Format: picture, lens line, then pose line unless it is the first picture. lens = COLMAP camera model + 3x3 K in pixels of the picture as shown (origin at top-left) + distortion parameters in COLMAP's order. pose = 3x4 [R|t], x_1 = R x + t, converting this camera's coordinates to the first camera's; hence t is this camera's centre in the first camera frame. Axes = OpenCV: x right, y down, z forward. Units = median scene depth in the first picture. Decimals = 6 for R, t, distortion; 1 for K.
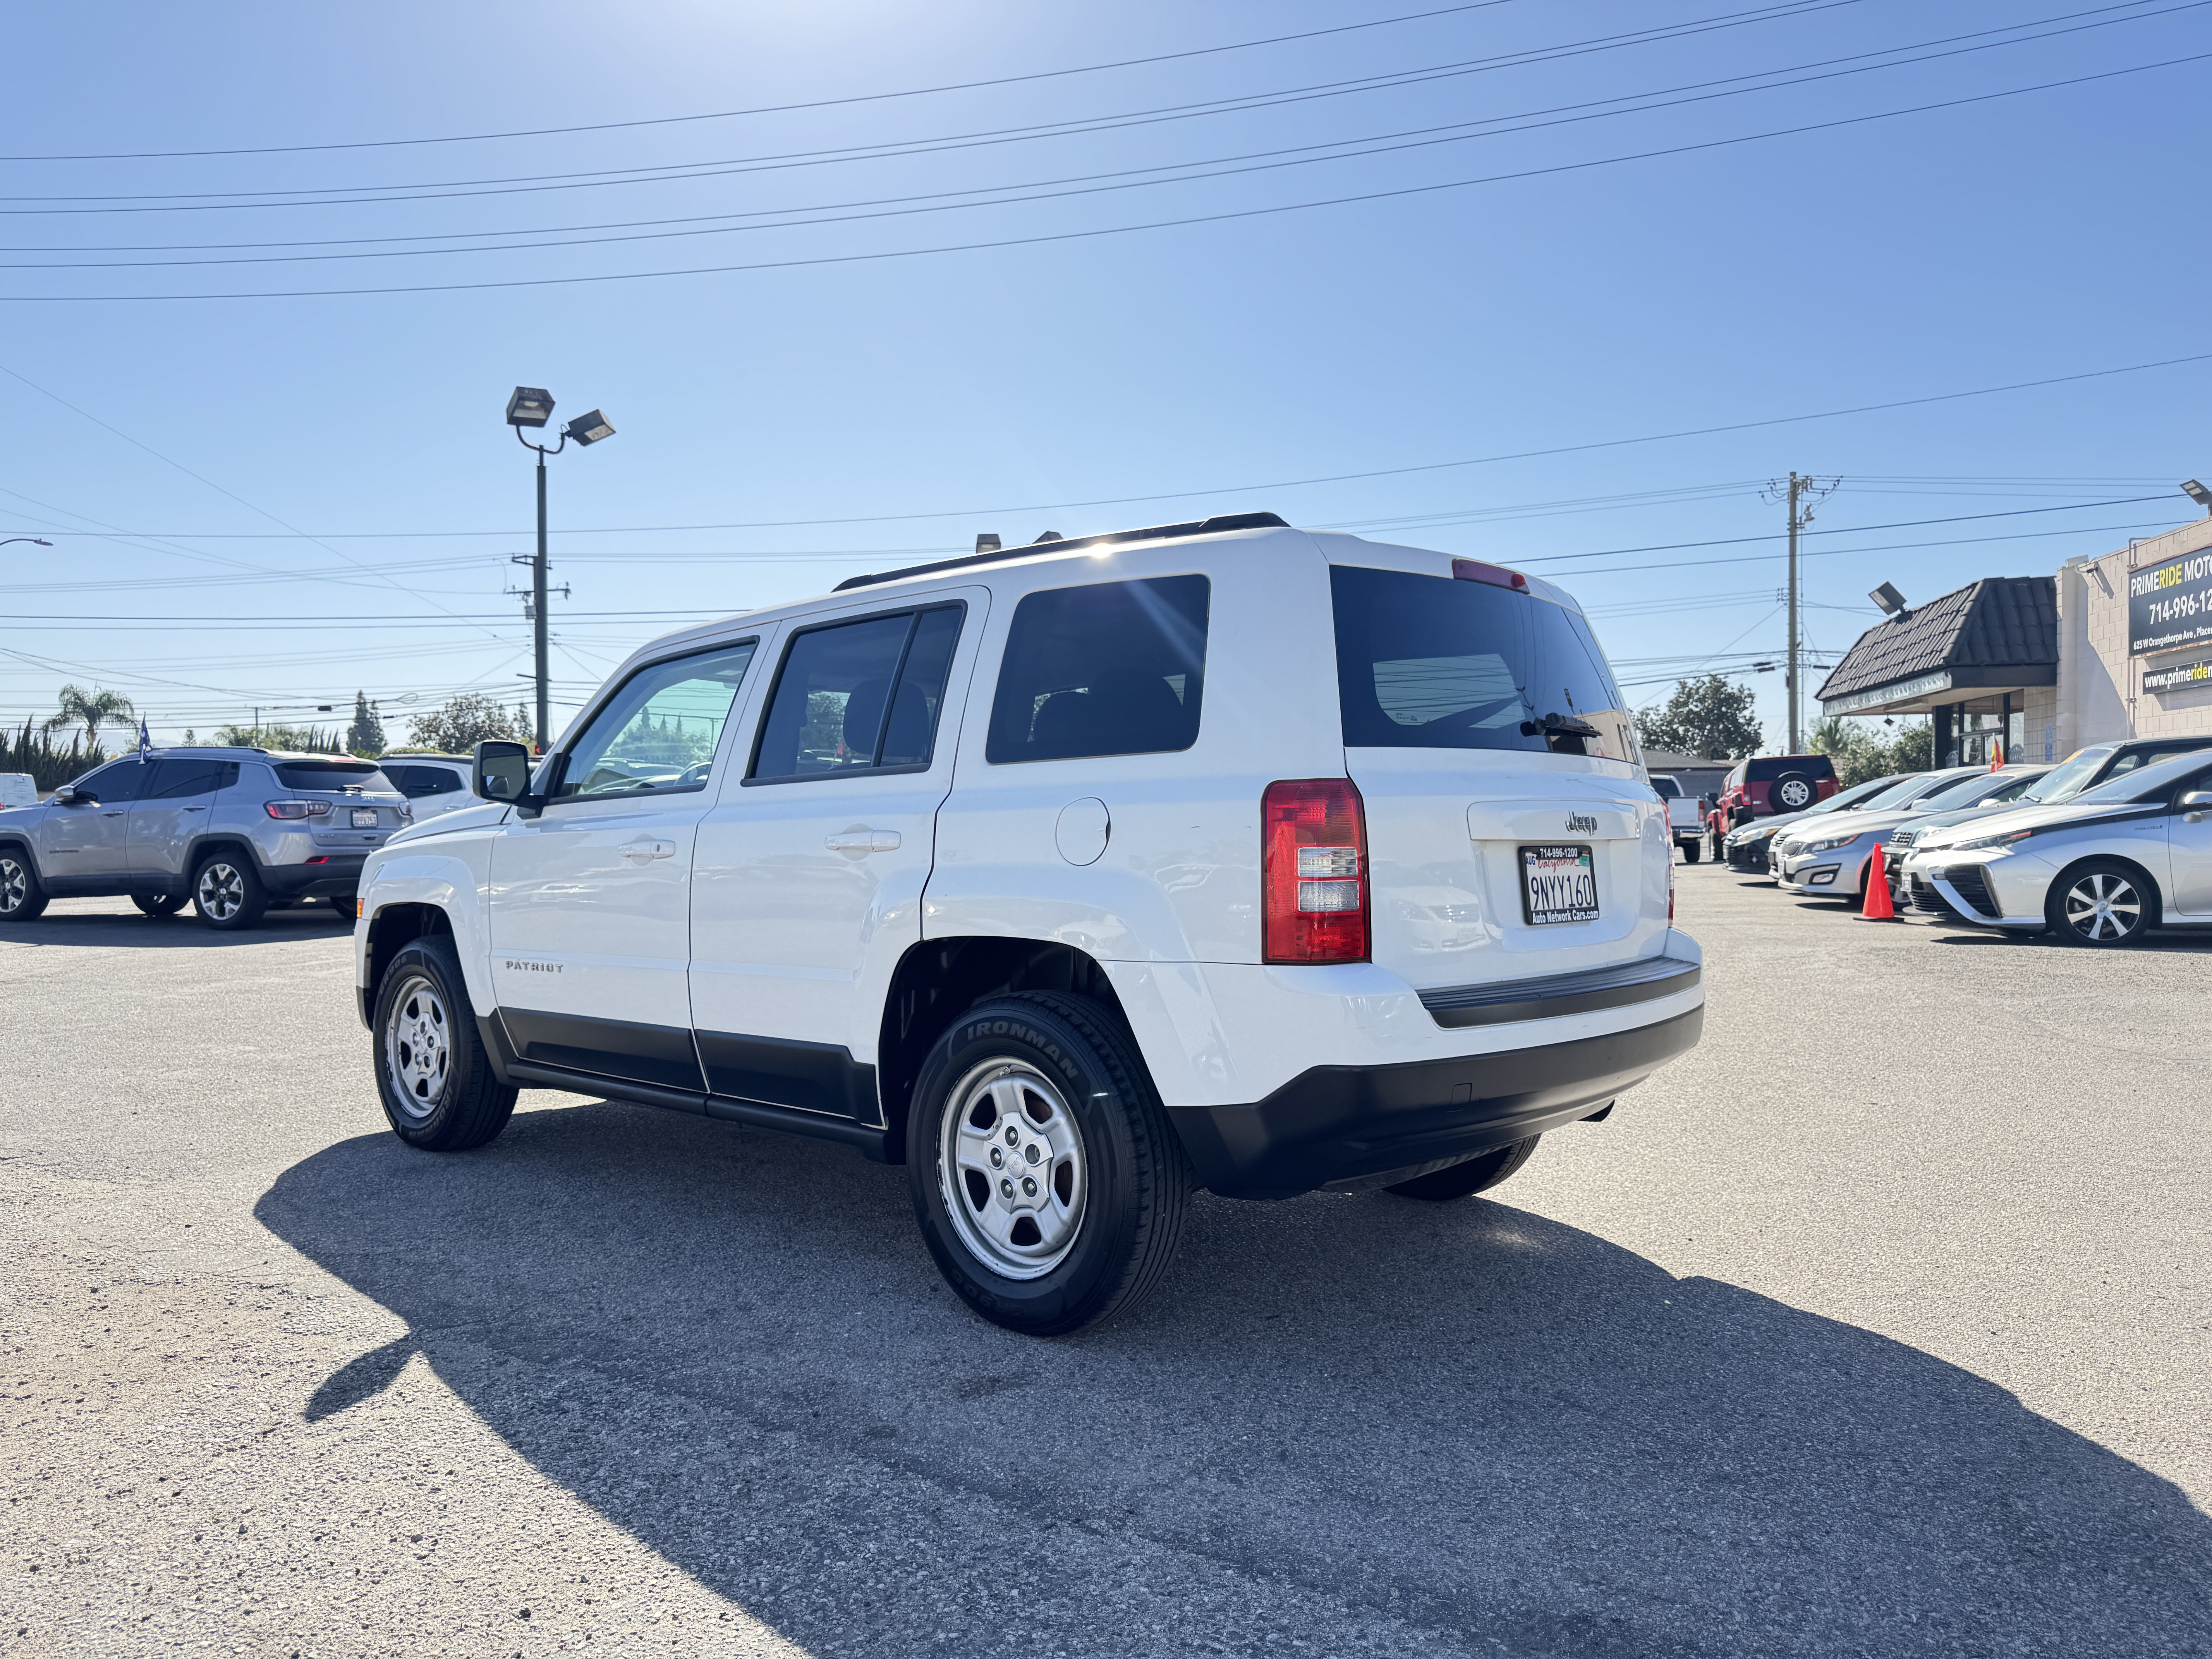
lens RADIAL K [[1565.3, 0, 1099.0], [0, 1565.3, 811.1], [0, 0, 1]] dist [0.044208, -0.055480]
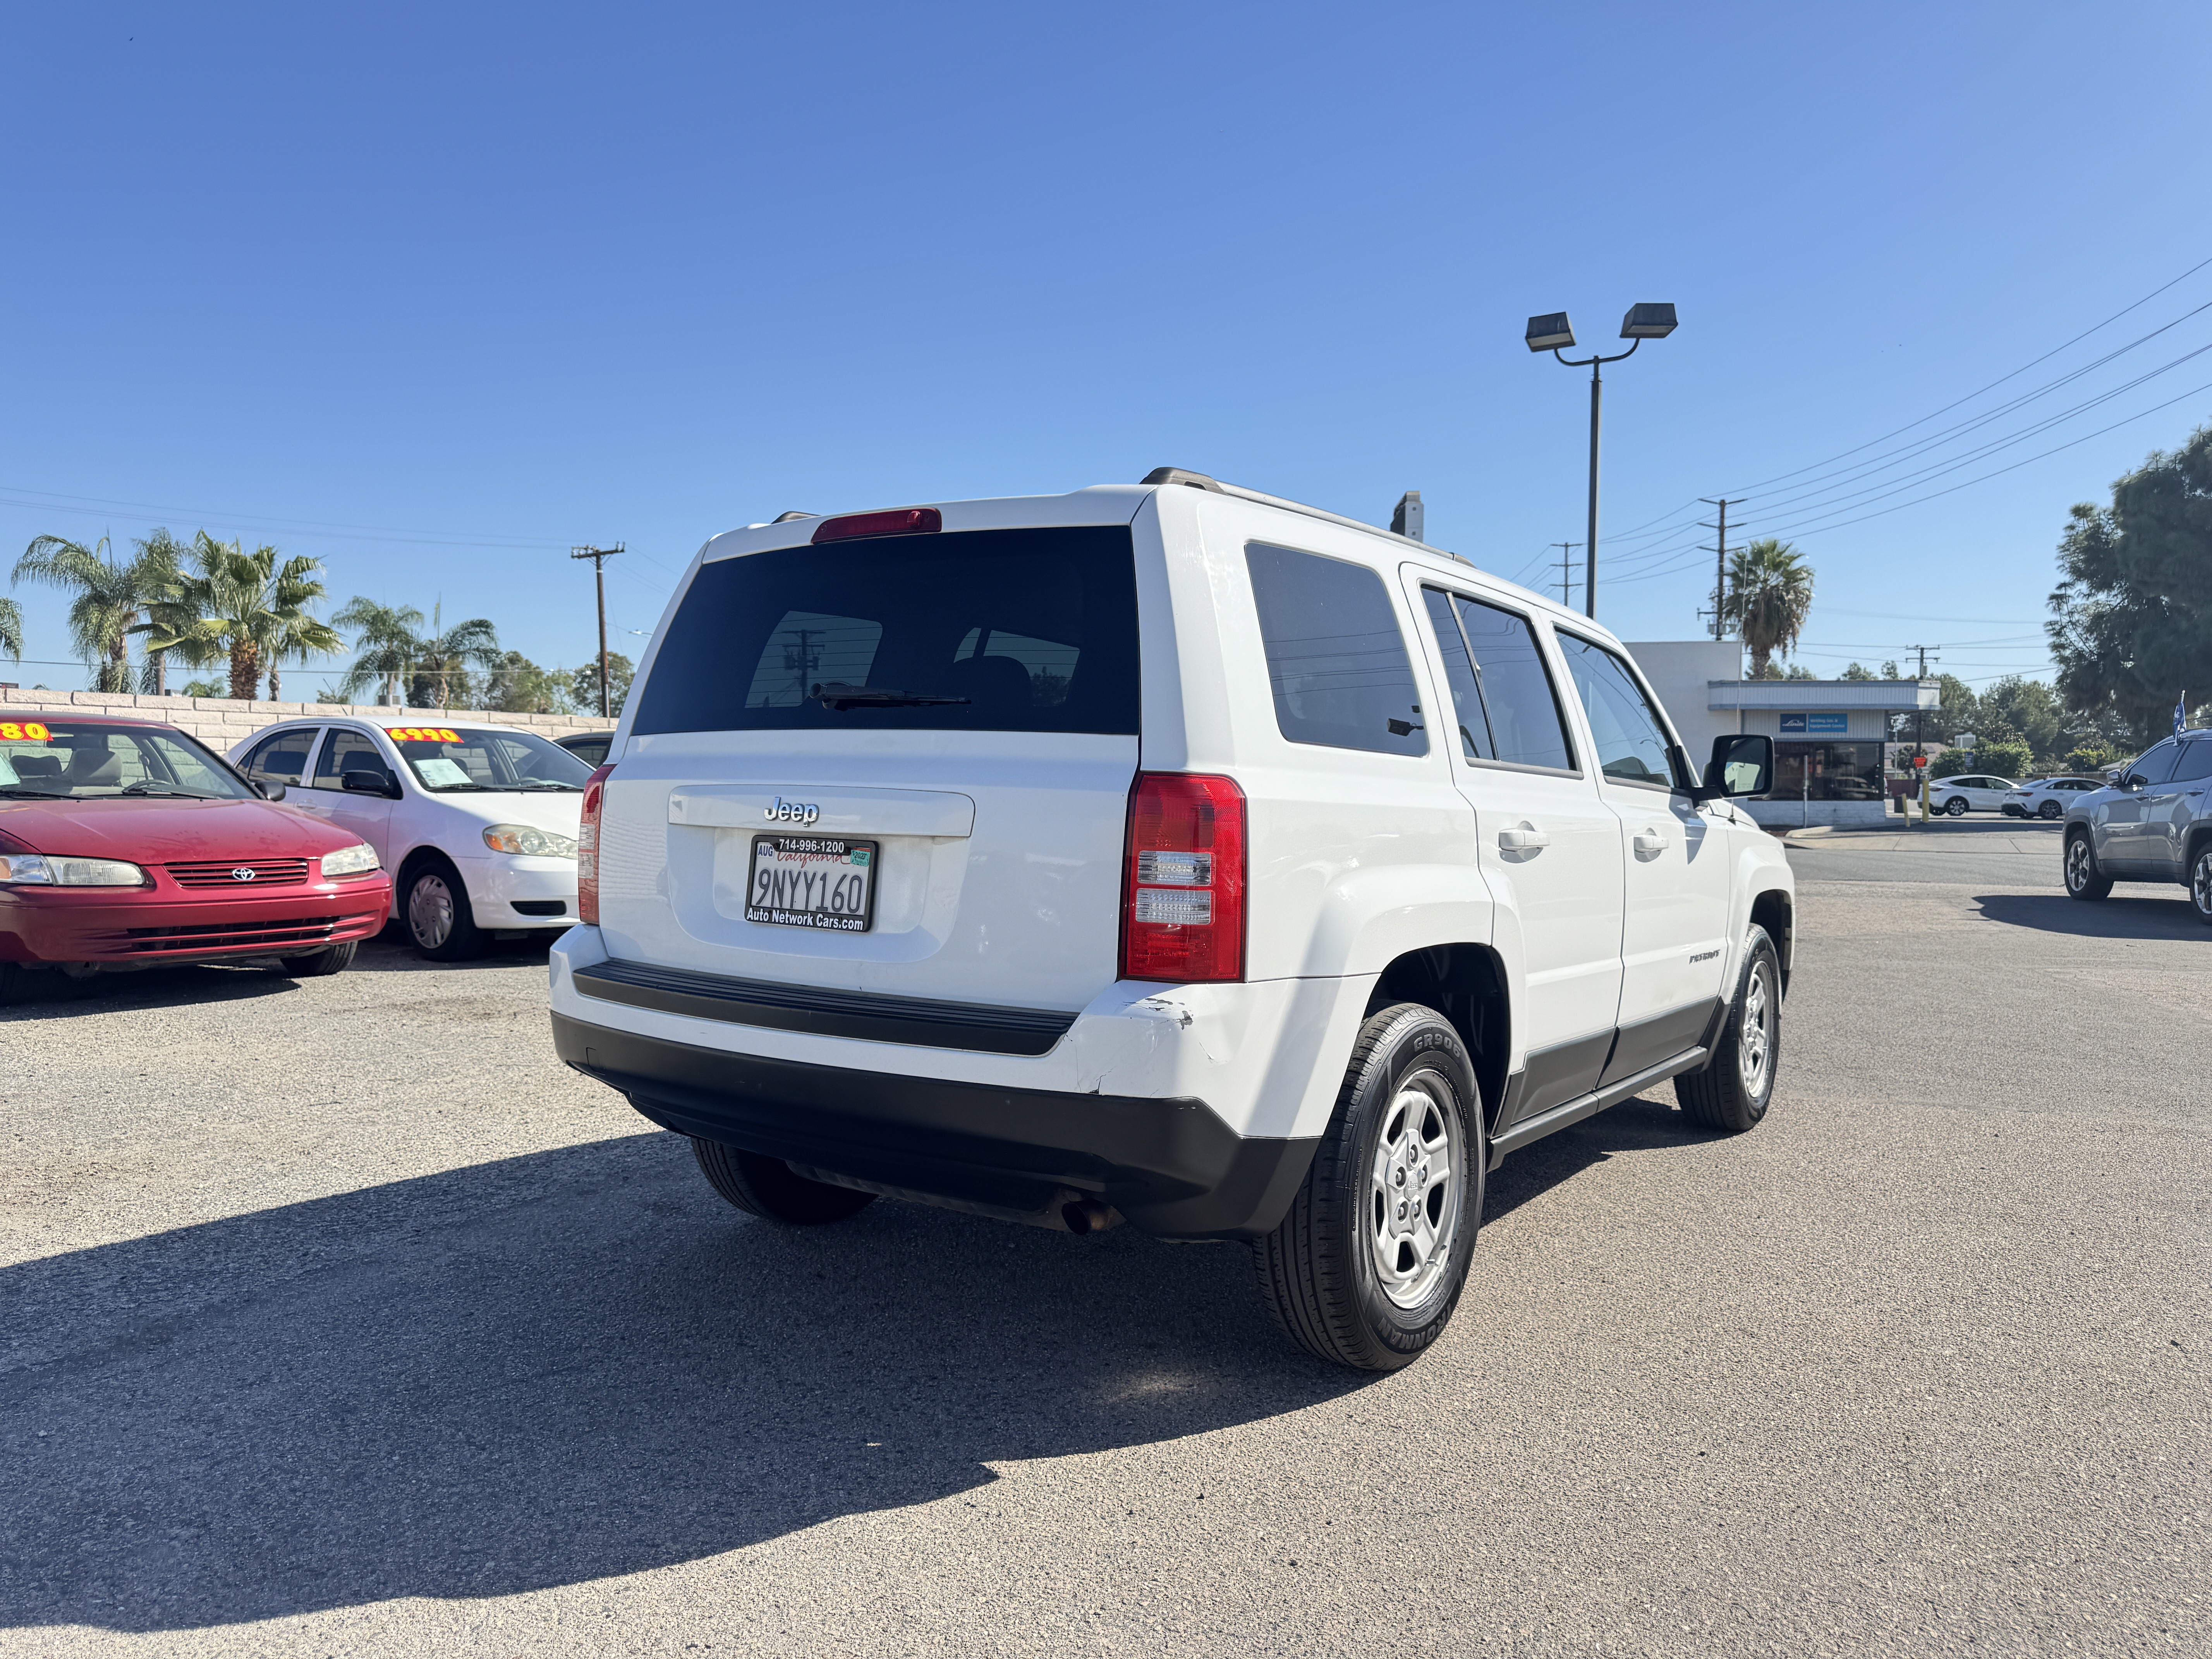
lens RADIAL K [[1565.3, 0, 1116.4], [0, 1565.3, 824.0], [0, 0, 1]] dist [0.044208, -0.055480]
pose [[0.127704, 0.026466, -0.991459, 0.996773], [-0.008038, 0.999639, 0.025649, -0.007406], [0.991780, 0.004694, 0.127870, 0.904033]]
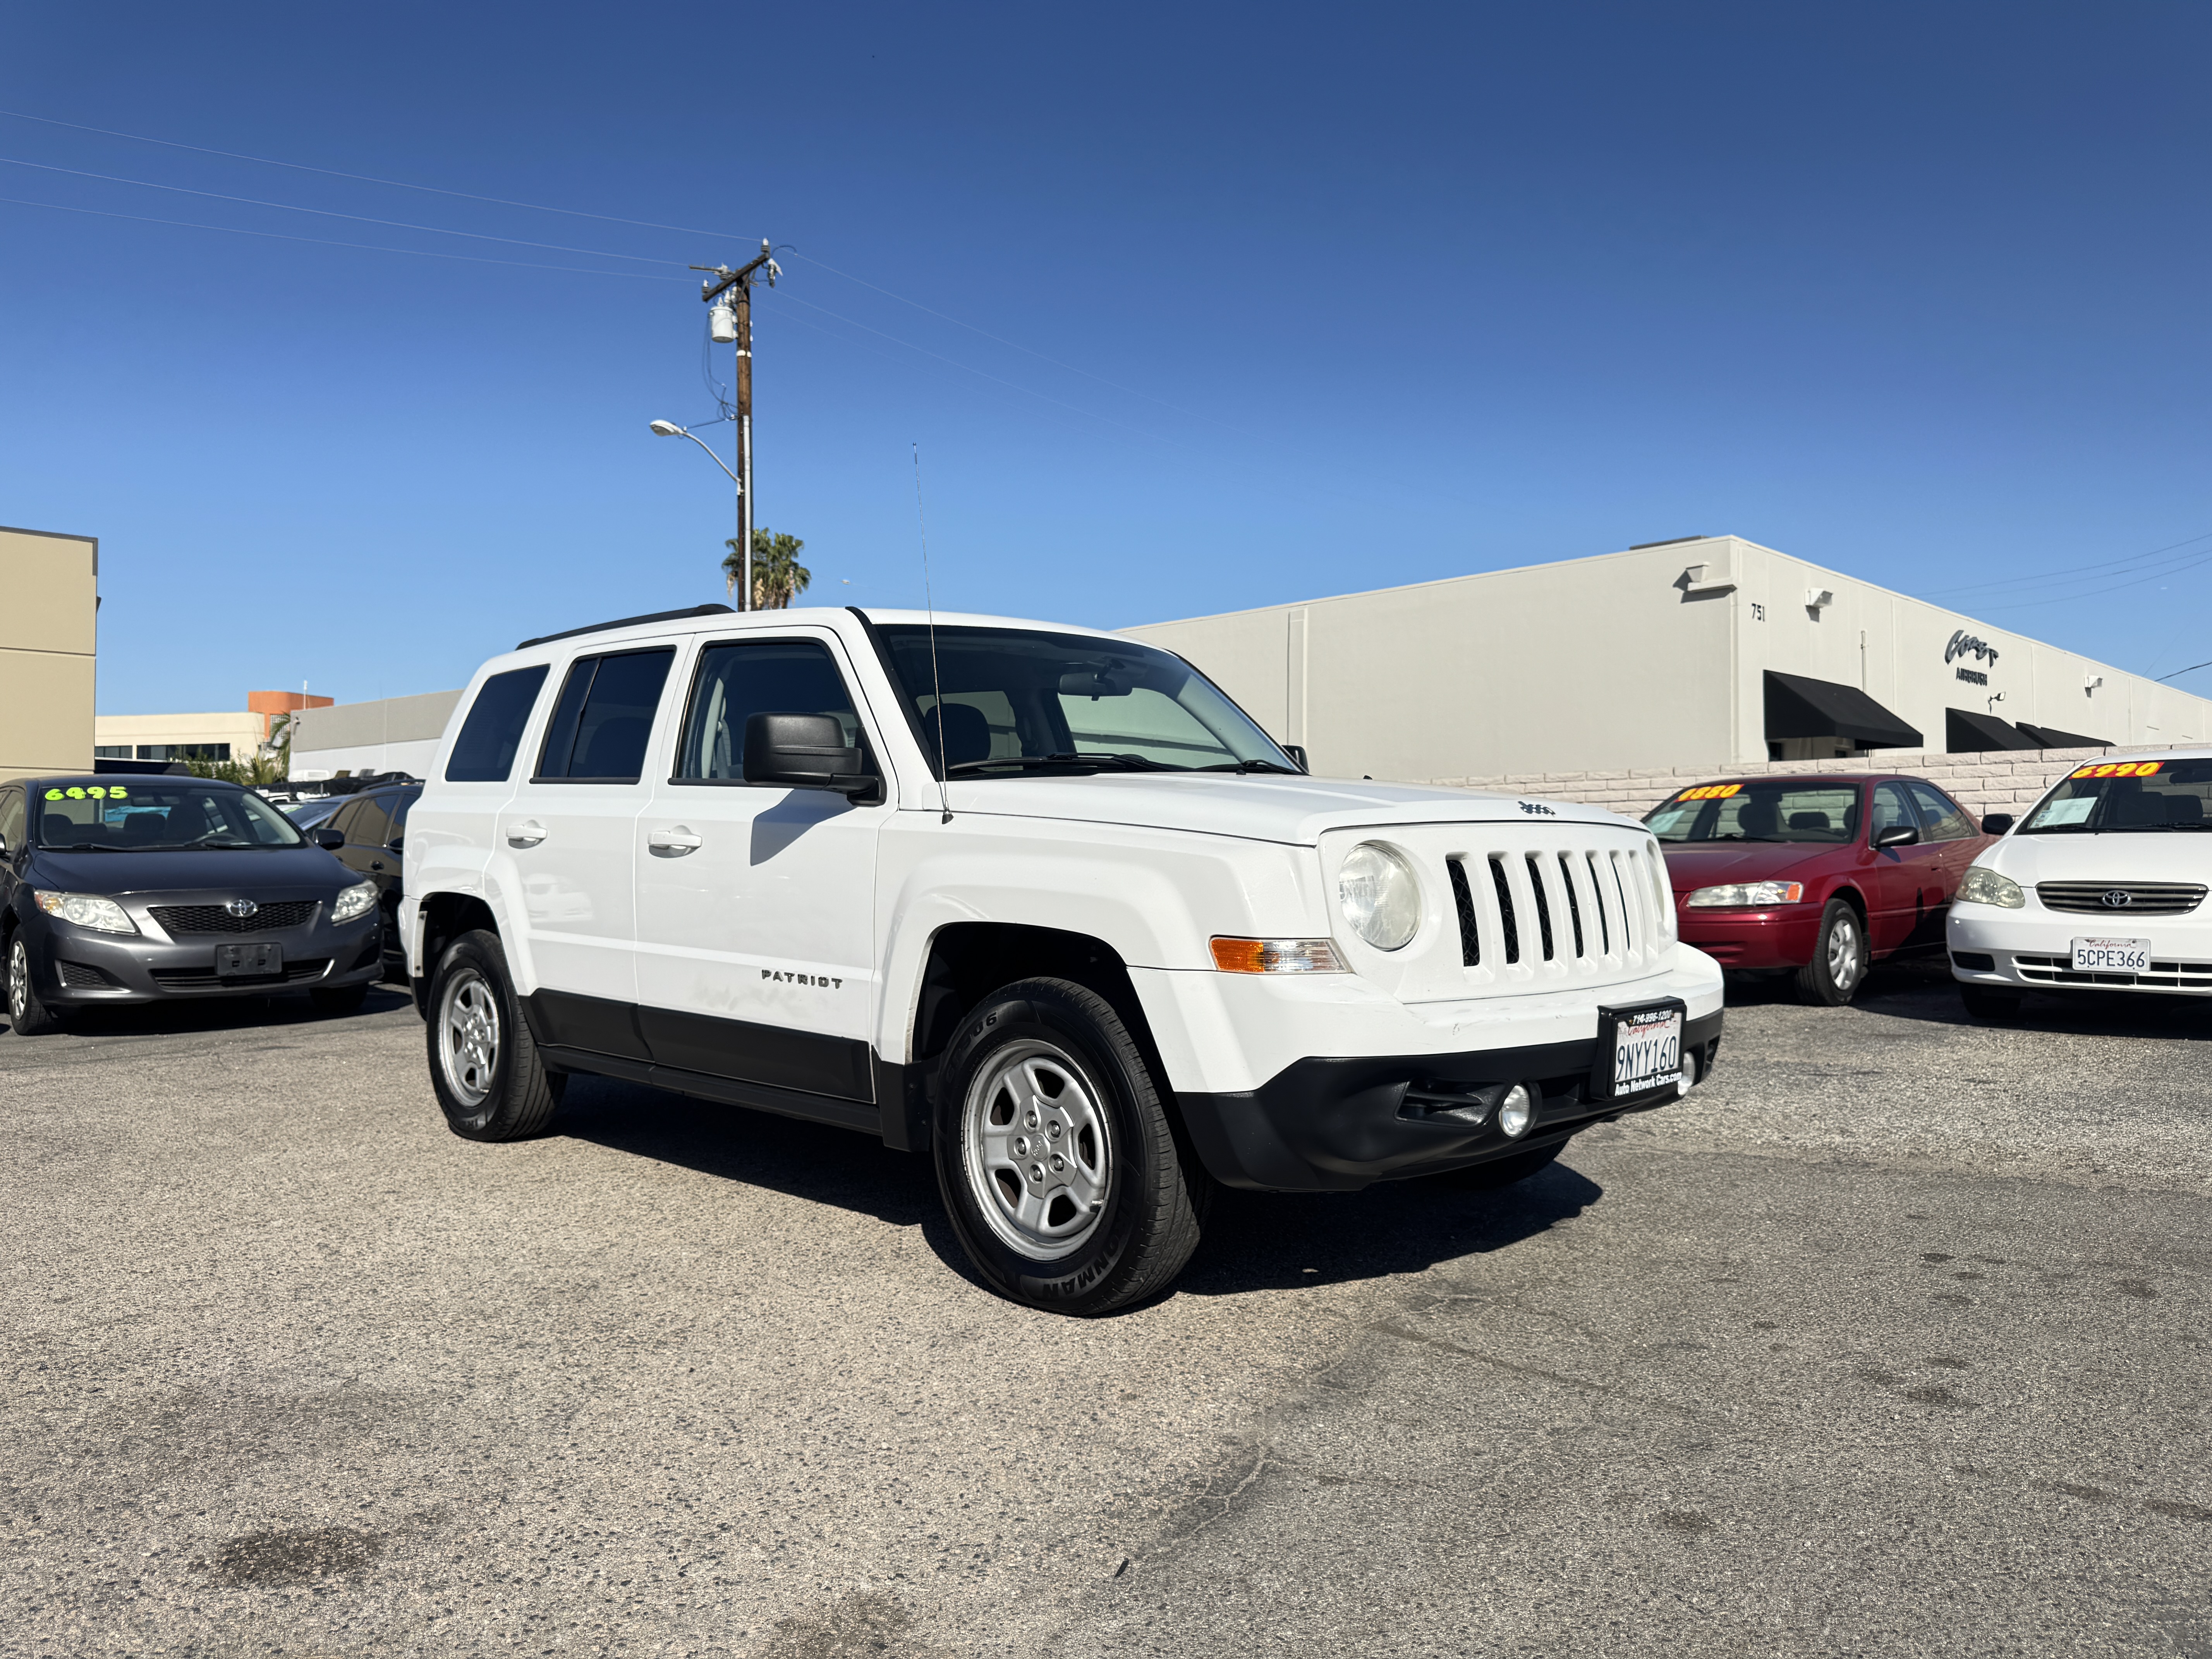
lens RADIAL K [[1565.3, 0, 1106.8], [0, 1565.3, 820.6], [0, 0, 1]] dist [0.044208, -0.055480]
pose [[-0.999295, 0.007186, 0.036856, -0.331359], [0.006284, 0.999679, -0.024526, 0.044084], [-0.037021, -0.024277, -0.999020, 2.455520]]
